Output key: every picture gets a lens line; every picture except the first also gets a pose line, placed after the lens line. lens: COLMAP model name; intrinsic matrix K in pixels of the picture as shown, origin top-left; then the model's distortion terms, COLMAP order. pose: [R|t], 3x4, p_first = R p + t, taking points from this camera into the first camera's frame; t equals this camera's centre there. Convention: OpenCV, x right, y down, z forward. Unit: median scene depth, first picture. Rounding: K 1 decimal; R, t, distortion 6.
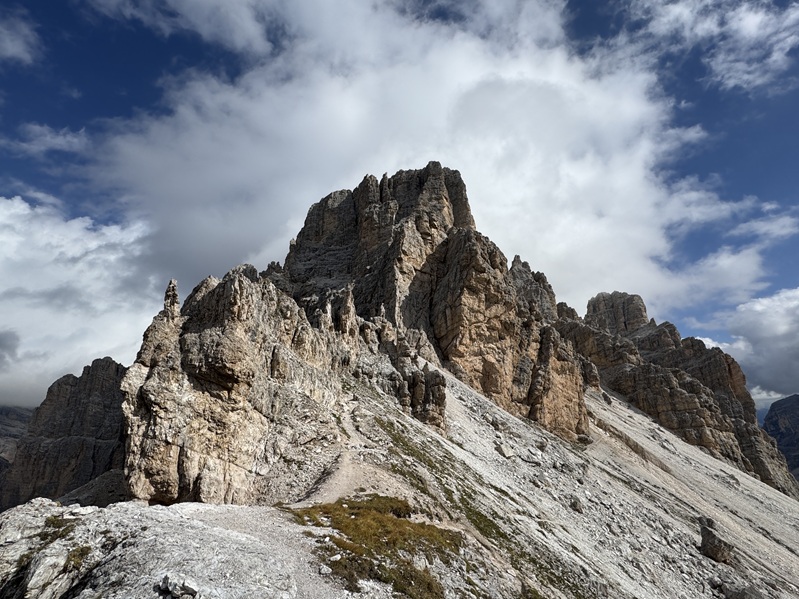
lens RADIAL K [[415.4, 0, 399.3], [0, 415.4, 302.7], [0, 0, 1]] dist [-0.000349, 0.000347]
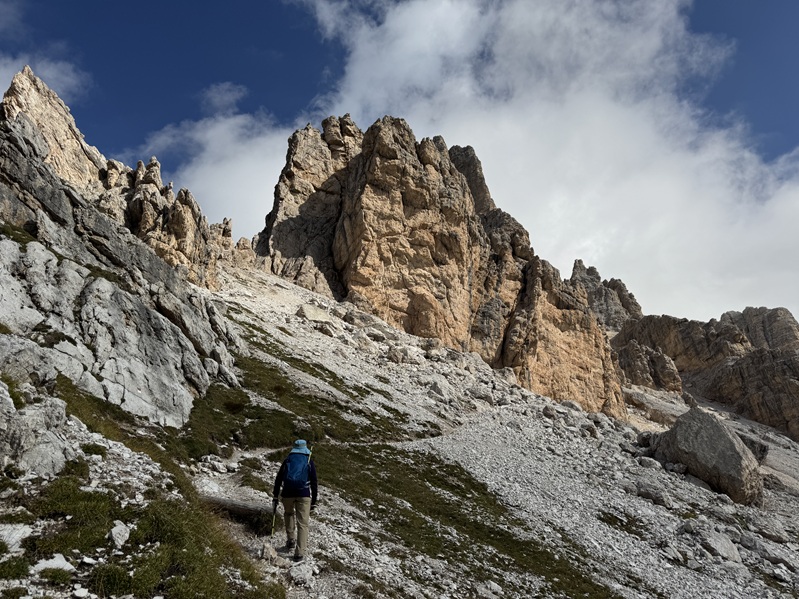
lens RADIAL K [[562.2, 0, 397.3], [0, 562.2, 299.8], [0, 0, 1]] dist [0.070497, -0.060791]
pose [[0.990611, -0.102467, -0.090497, 0.254495], [0.088730, 0.985506, -0.144585, 0.263334], [0.104000, 0.135198, 0.985345, 0.150284]]
